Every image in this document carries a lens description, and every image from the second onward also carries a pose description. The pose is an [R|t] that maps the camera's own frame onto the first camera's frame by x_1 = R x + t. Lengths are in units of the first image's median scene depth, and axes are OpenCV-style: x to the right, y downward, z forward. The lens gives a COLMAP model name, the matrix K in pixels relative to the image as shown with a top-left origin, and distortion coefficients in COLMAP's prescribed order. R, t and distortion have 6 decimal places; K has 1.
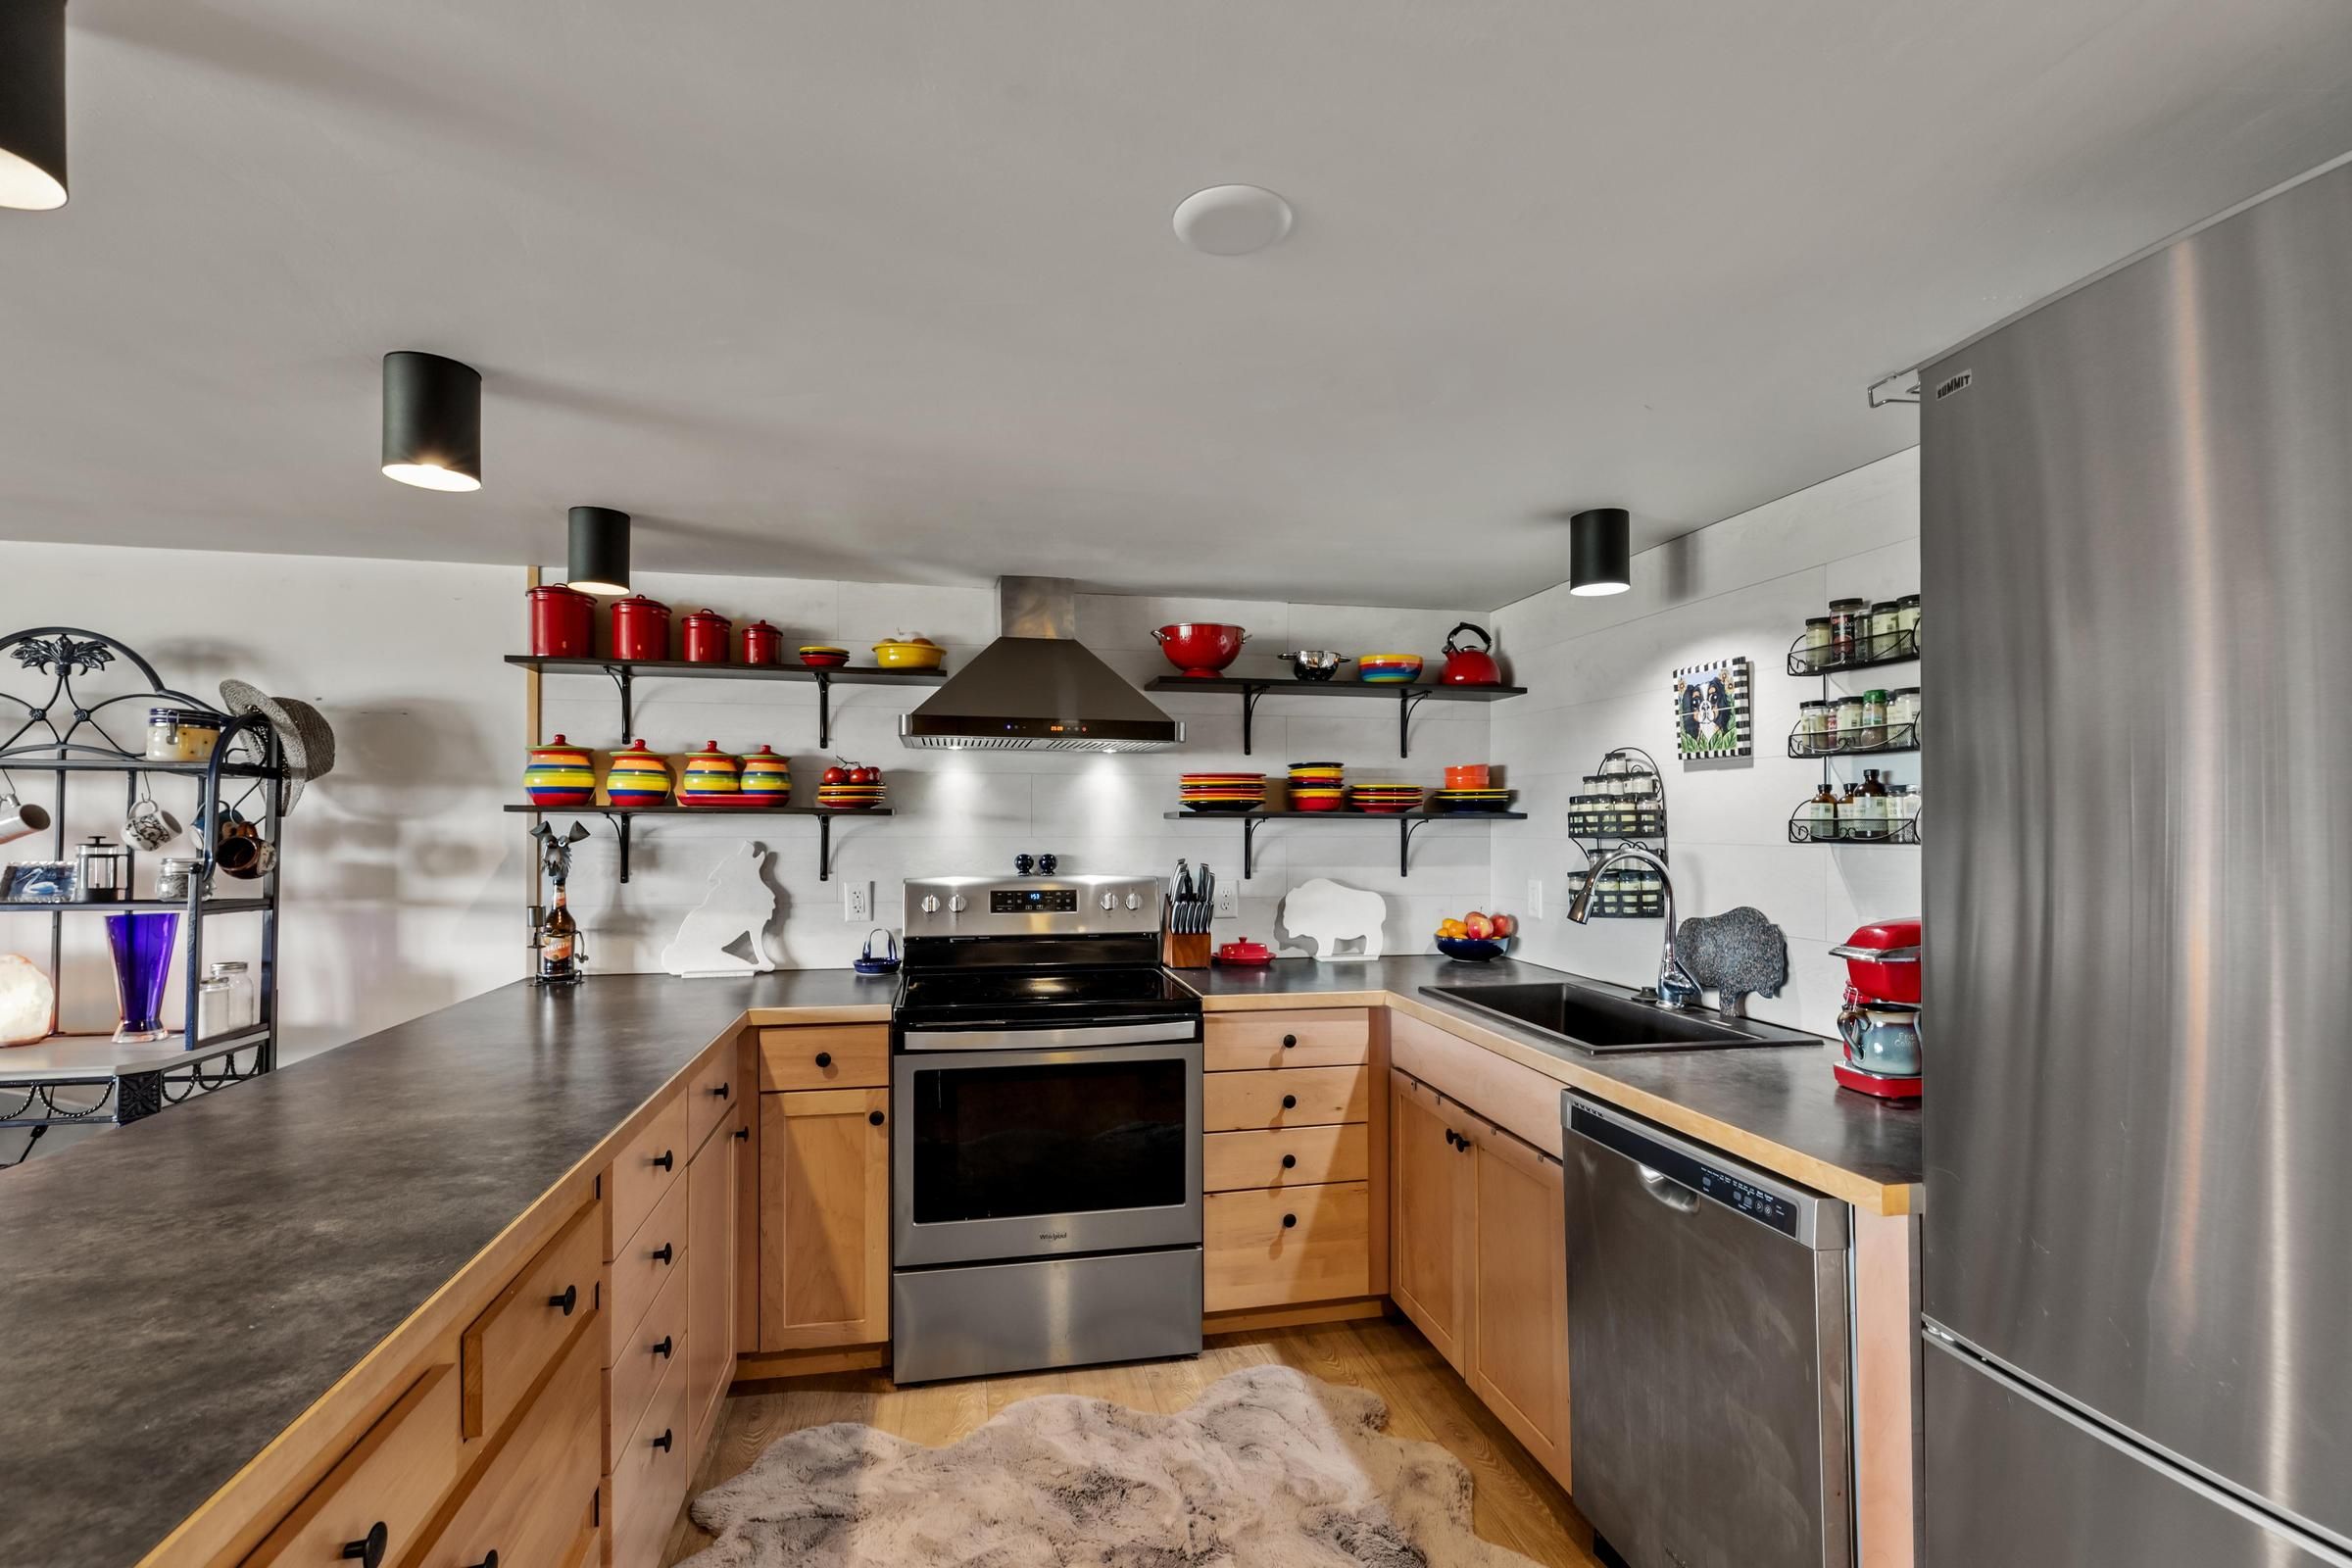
lens RADIAL K [[1069.0, 0, 1167.0], [0, 1069.0, 824.2], [0, 0, 1]] dist [0.013474, 0.000051]
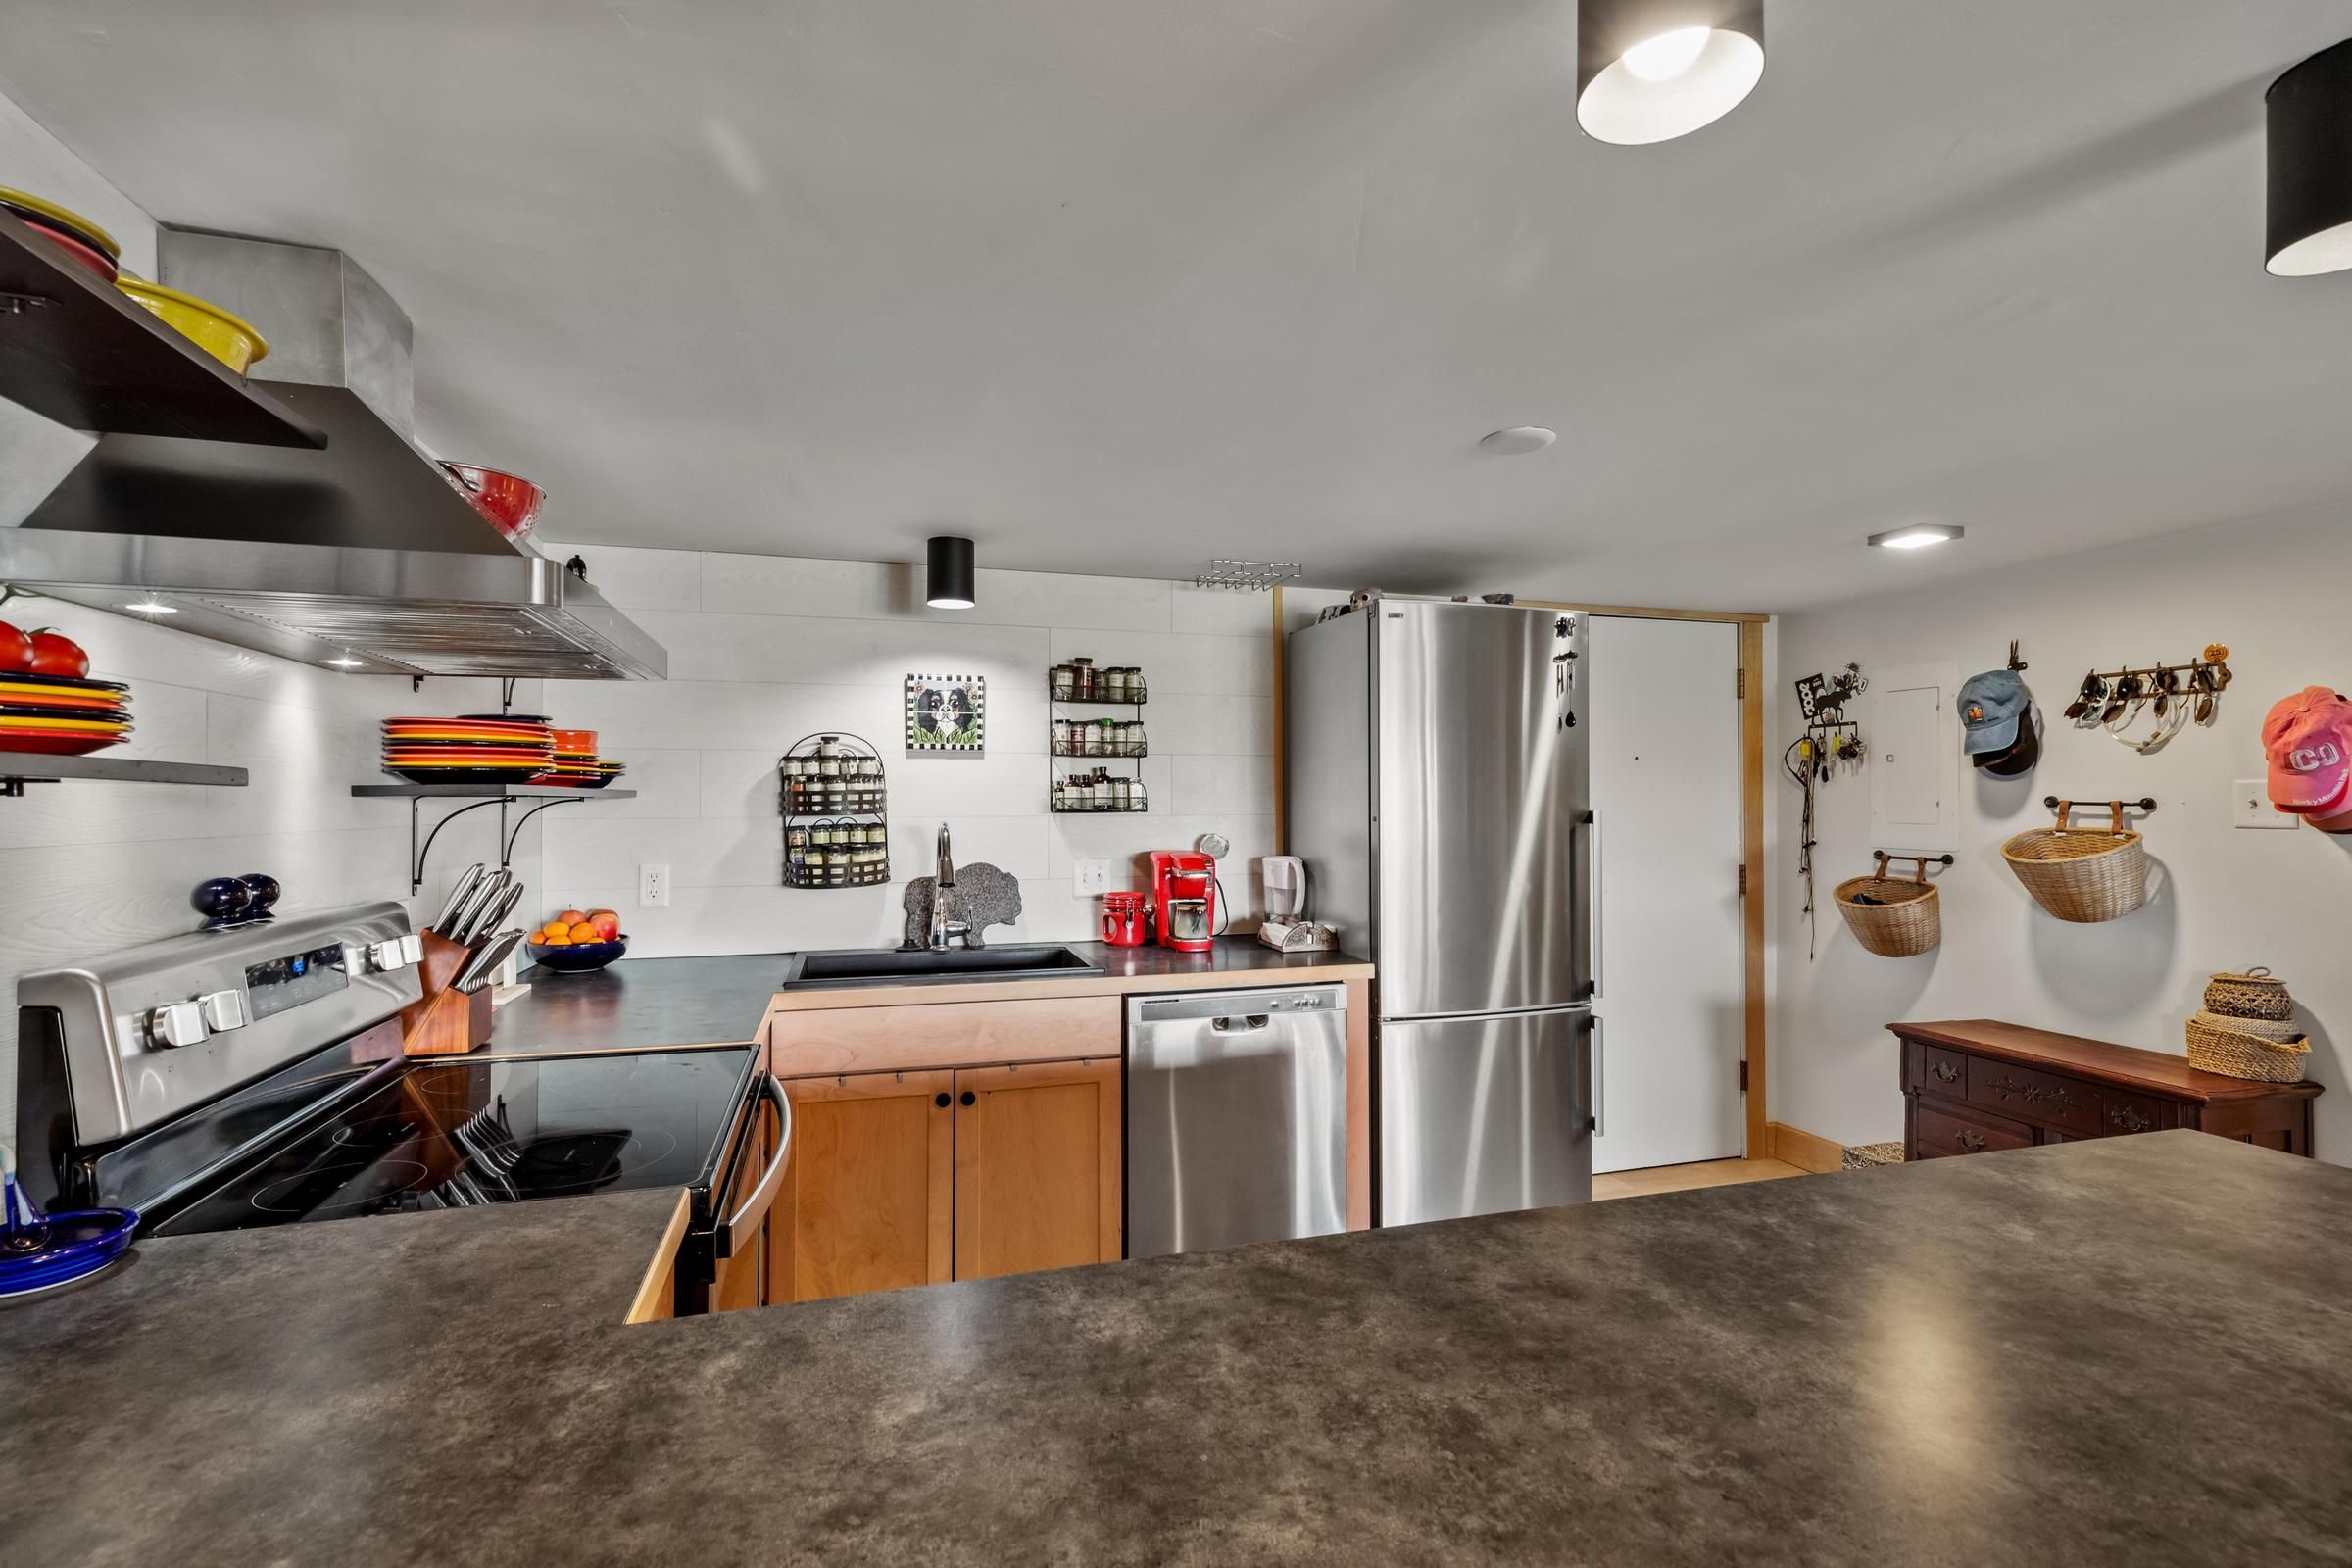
lens RADIAL K [[1052.2, 0, 1176.0], [0, 1052.2, 784.0], [0, 0, 1]] dist [0.016421, 0.000443]
pose [[-0.101786, 0.013485, 0.994715, -0.712323], [0.004054, 0.999905, -0.013141, -0.002801], [-0.994798, 0.002695, -0.101831, 0.796622]]
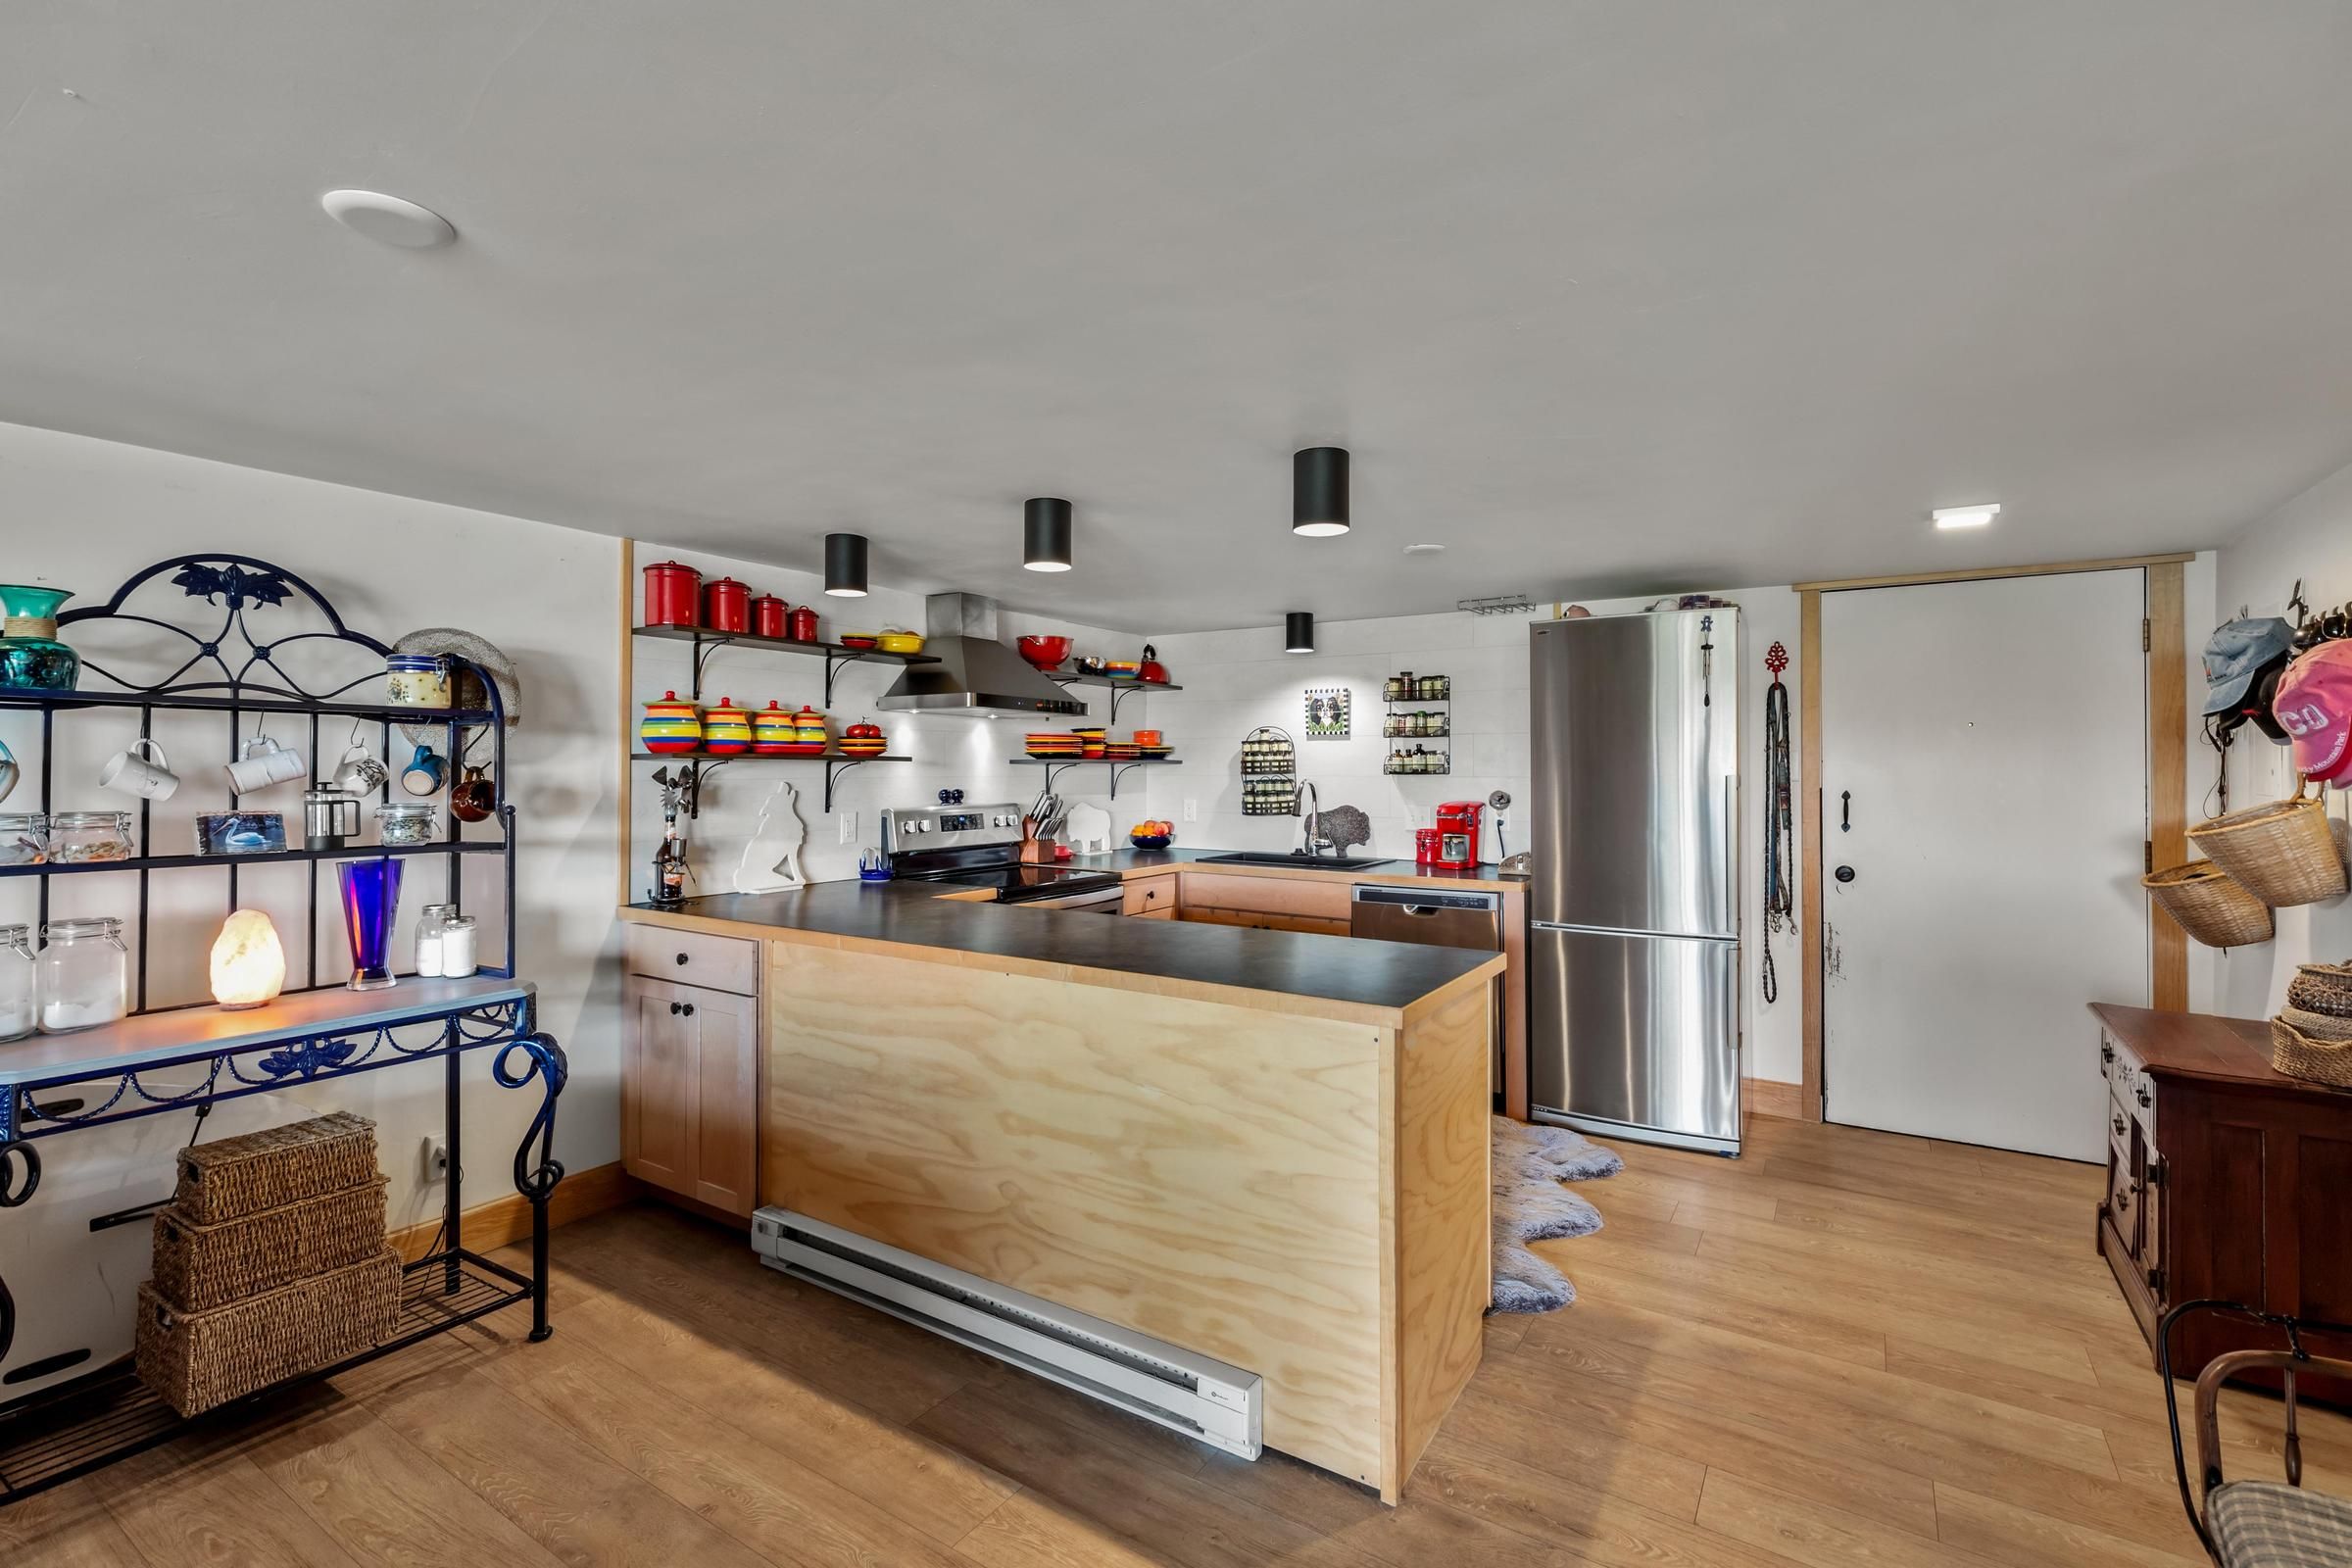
lens RADIAL K [[1052.2, 0, 1176.0], [0, 1052.2, 784.0], [0, 0, 1]] dist [0.016421, 0.000443]
pose [[0.694928, -0.013726, 0.718948, -1.085462], [0.002561, 0.999859, 0.016613, -0.001074], [-0.719075, -0.009704, 0.694865, -0.194661]]
